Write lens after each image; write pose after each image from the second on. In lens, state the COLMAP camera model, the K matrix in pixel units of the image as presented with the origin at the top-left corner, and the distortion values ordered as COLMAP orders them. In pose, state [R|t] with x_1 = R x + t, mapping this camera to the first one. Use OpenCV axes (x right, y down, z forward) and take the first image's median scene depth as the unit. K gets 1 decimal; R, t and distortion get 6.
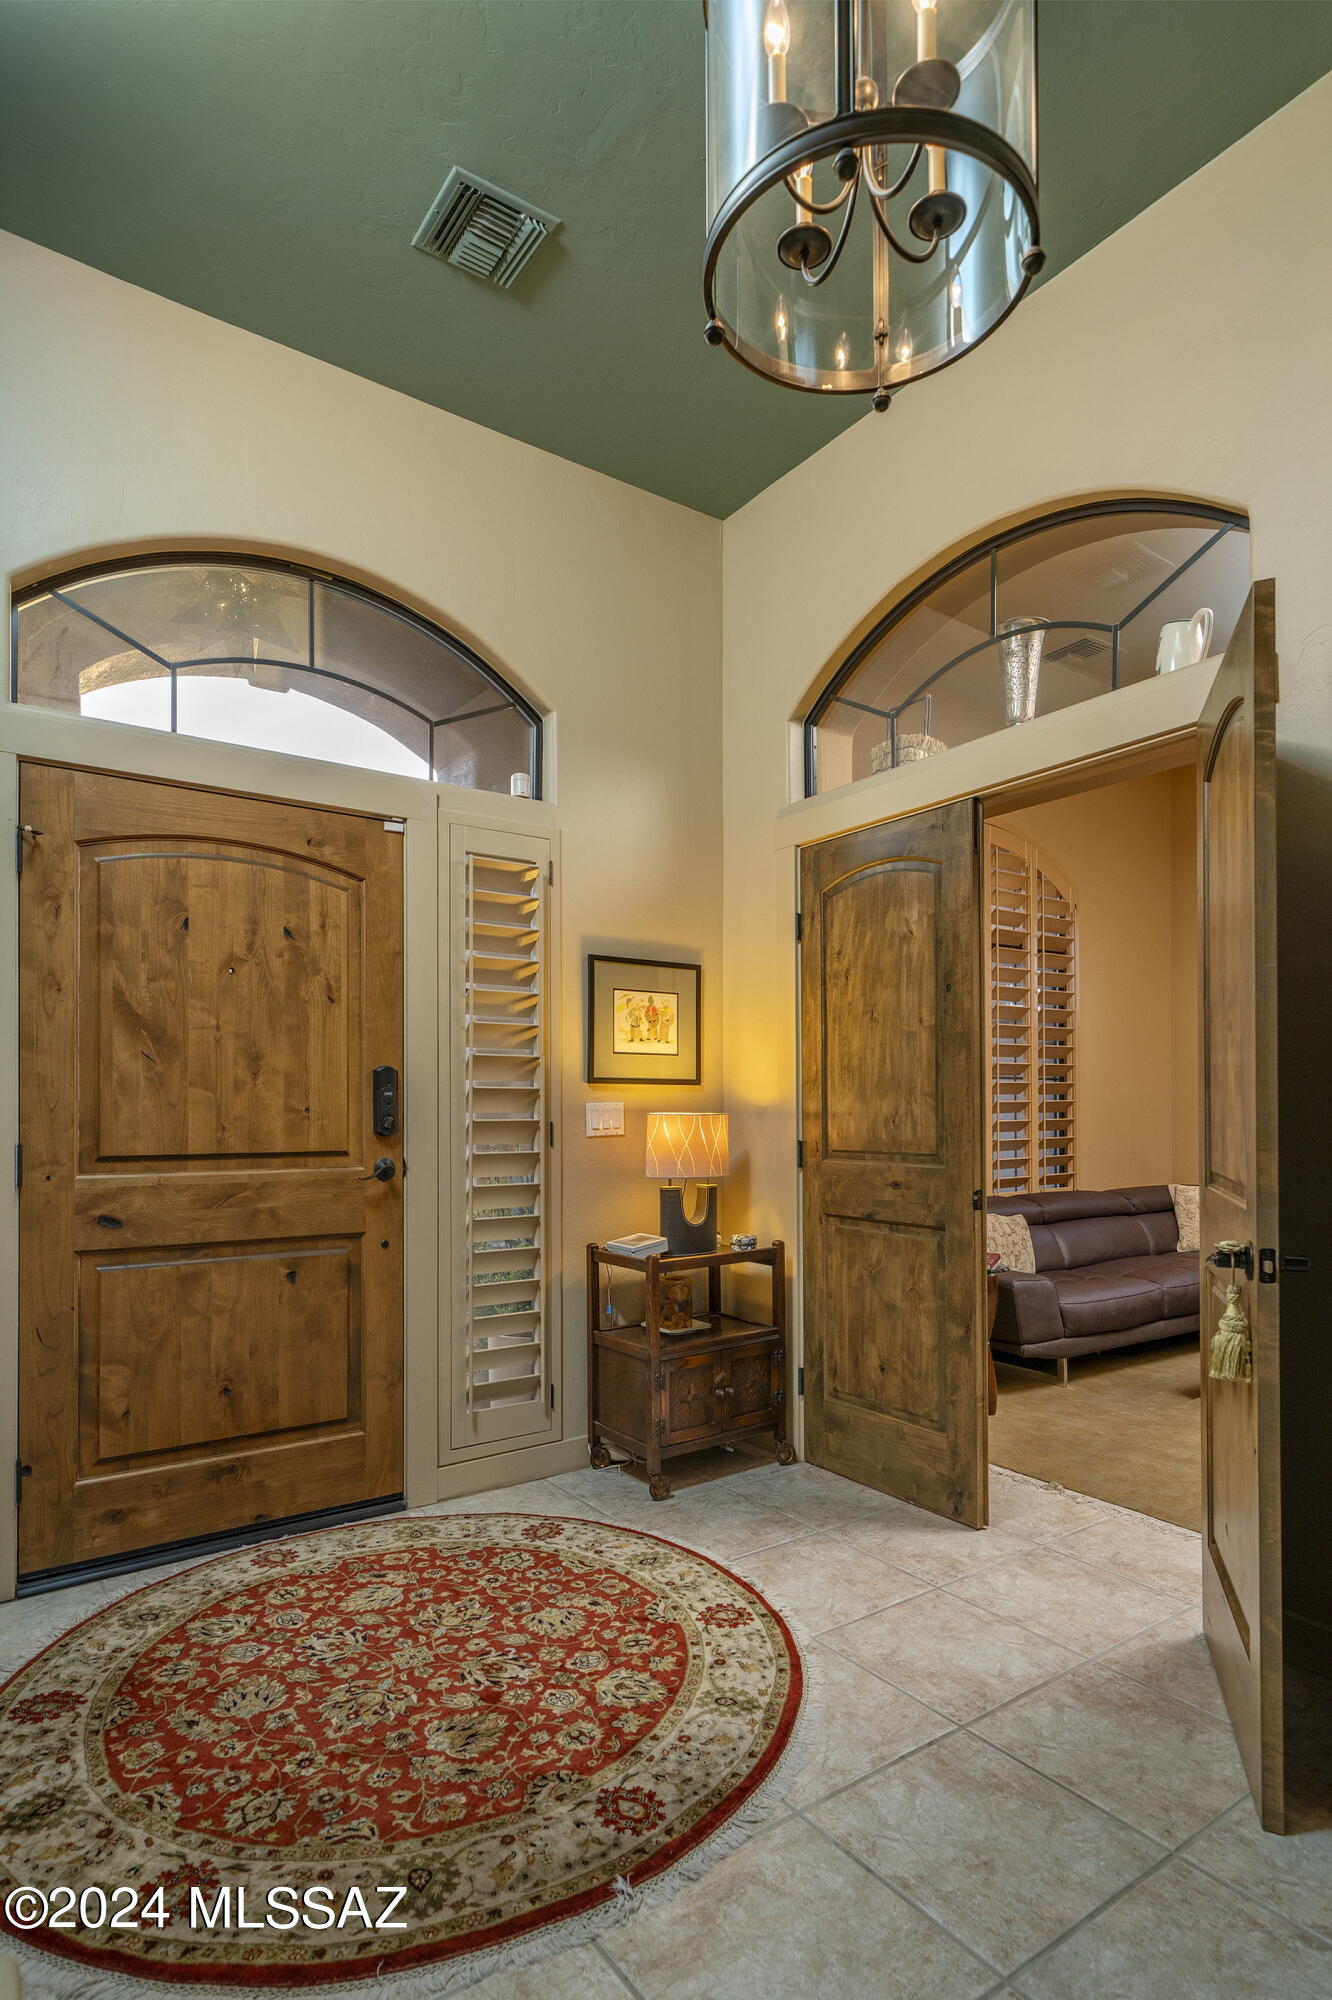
lens RADIAL K [[1141.1, 0, 669.1], [0, 1141.1, 1100.5], [0, 0, 1]] dist [-0.000004, -0.000262]
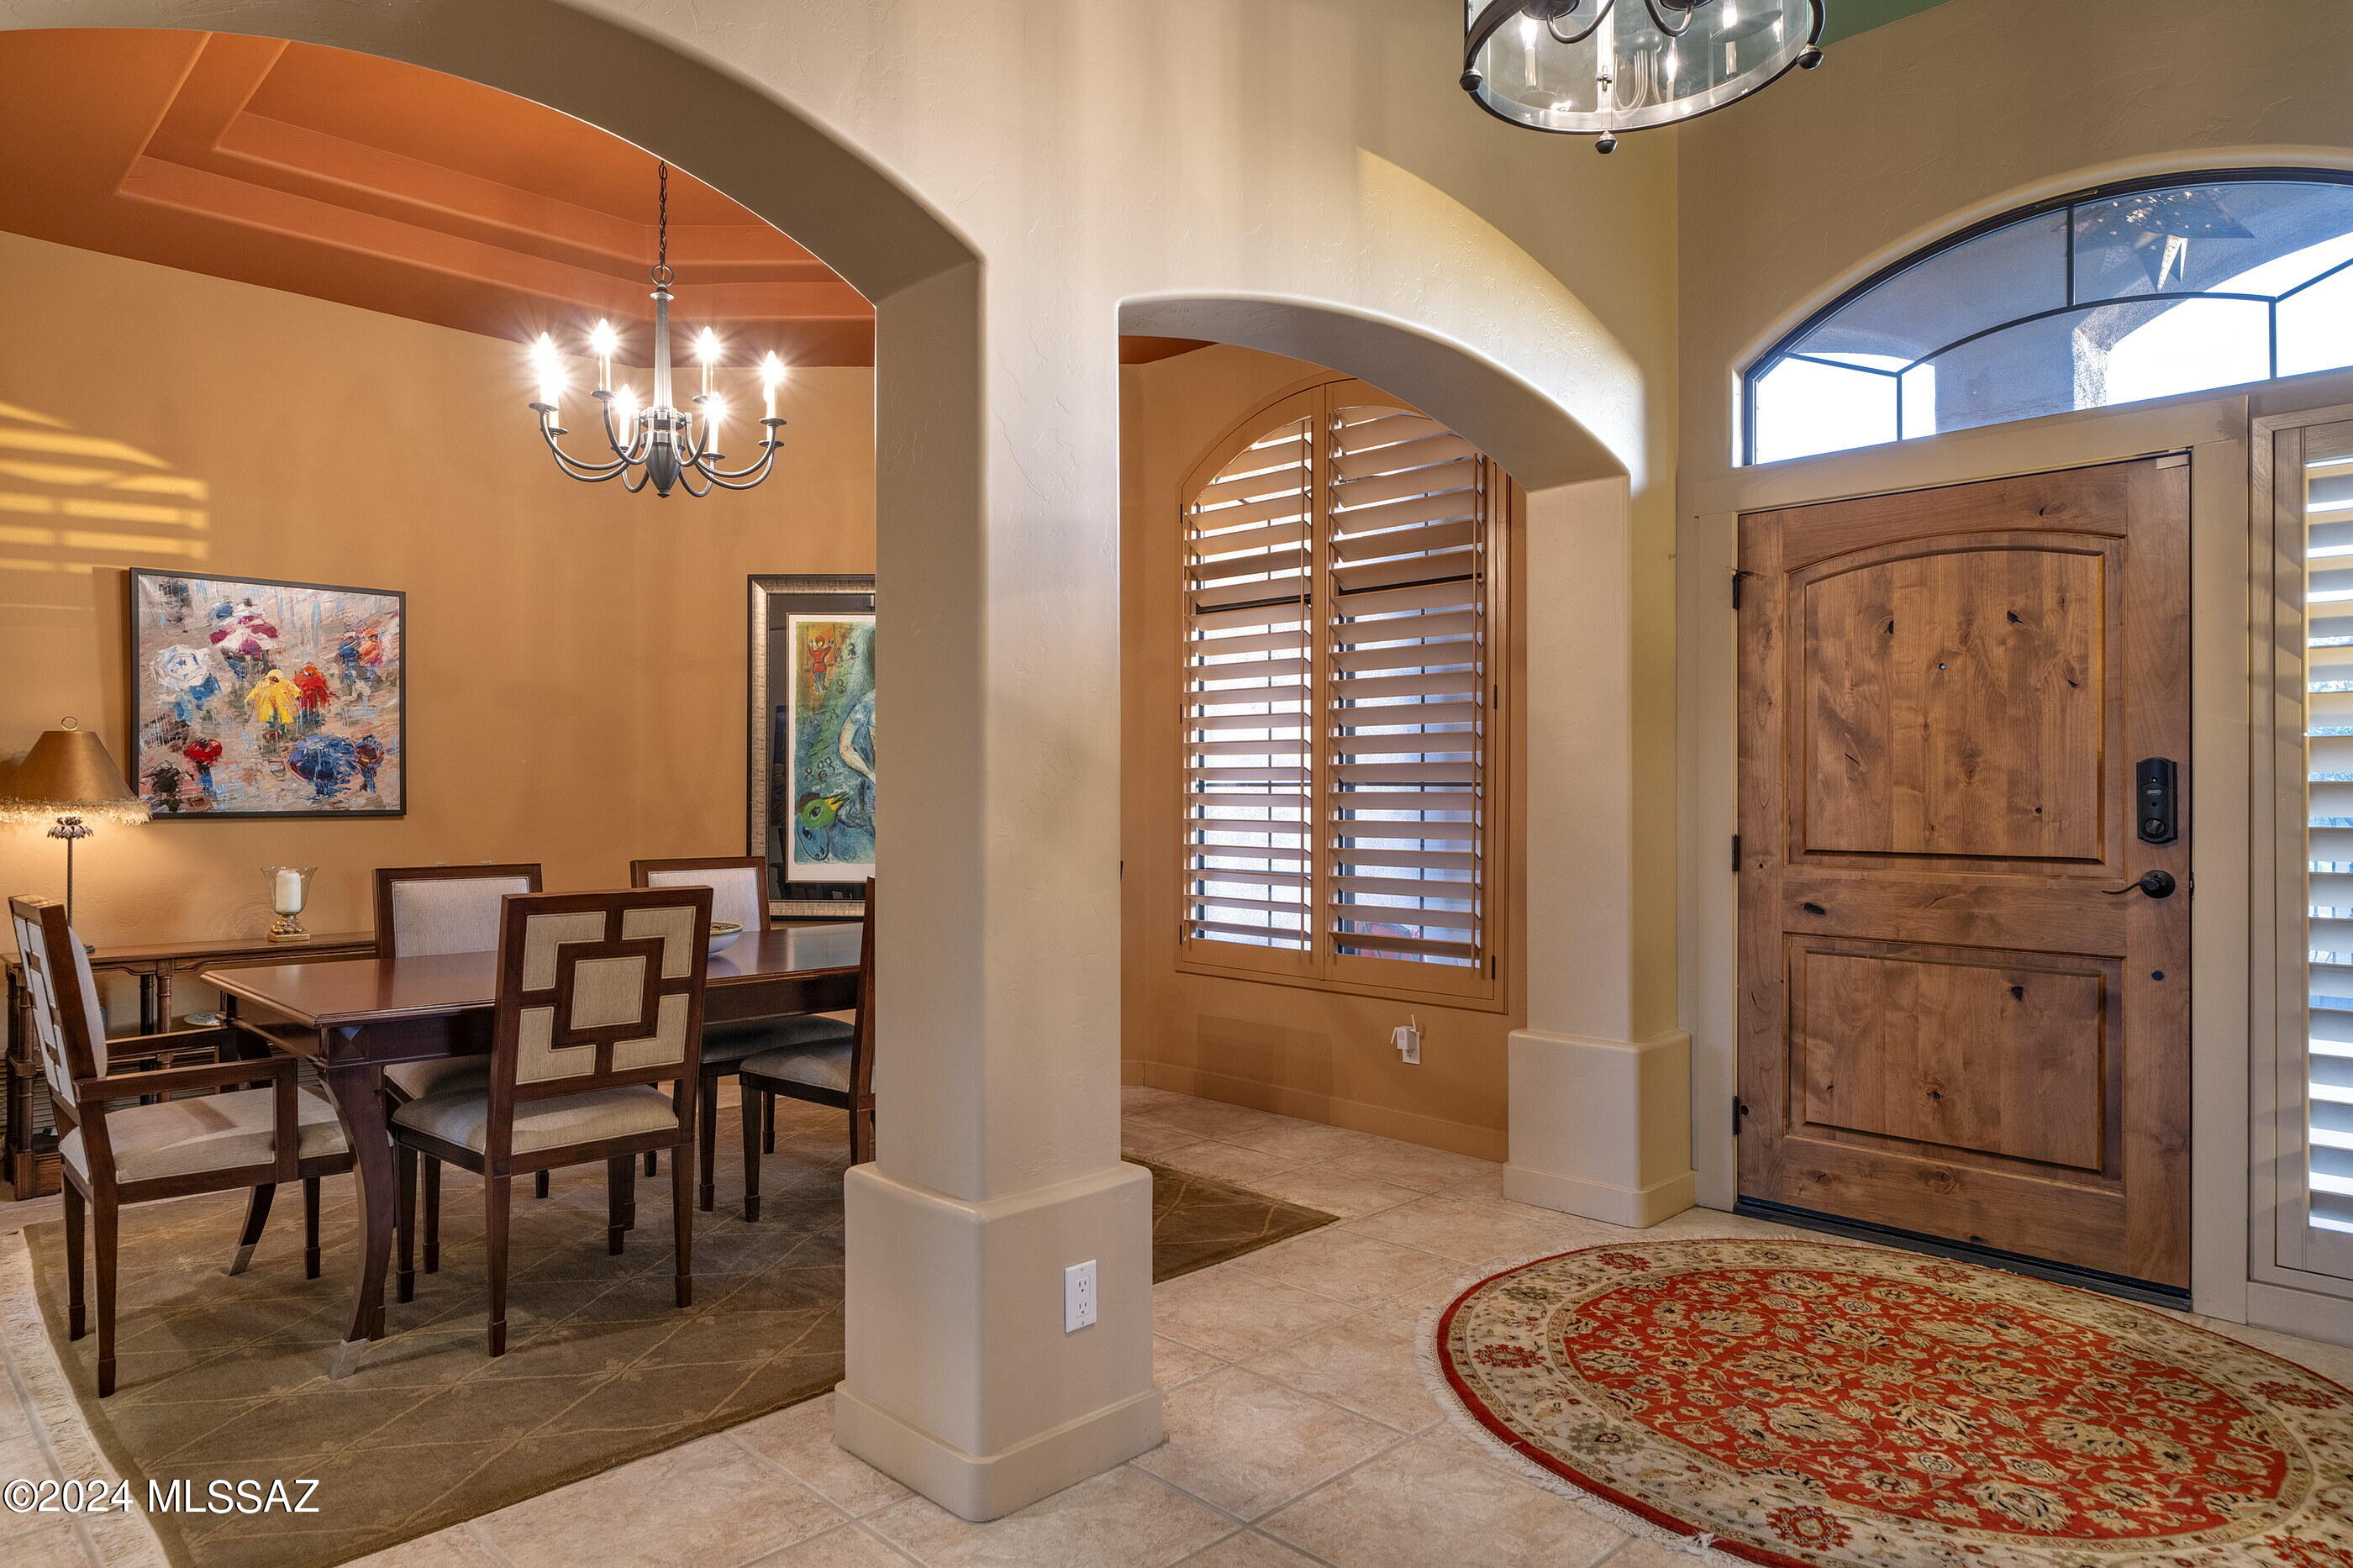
lens RADIAL K [[1254.3, 0, 1176.5], [0, 1254.3, 784.0], [0, 0, 1]] dist [-0.001253, -0.000313]
pose [[0.194309, -0.004424, -0.980930, 0.558840], [0.004932, 0.999982, -0.003533, -0.013037], [0.980928, -0.004151, 0.194327, 0.152963]]
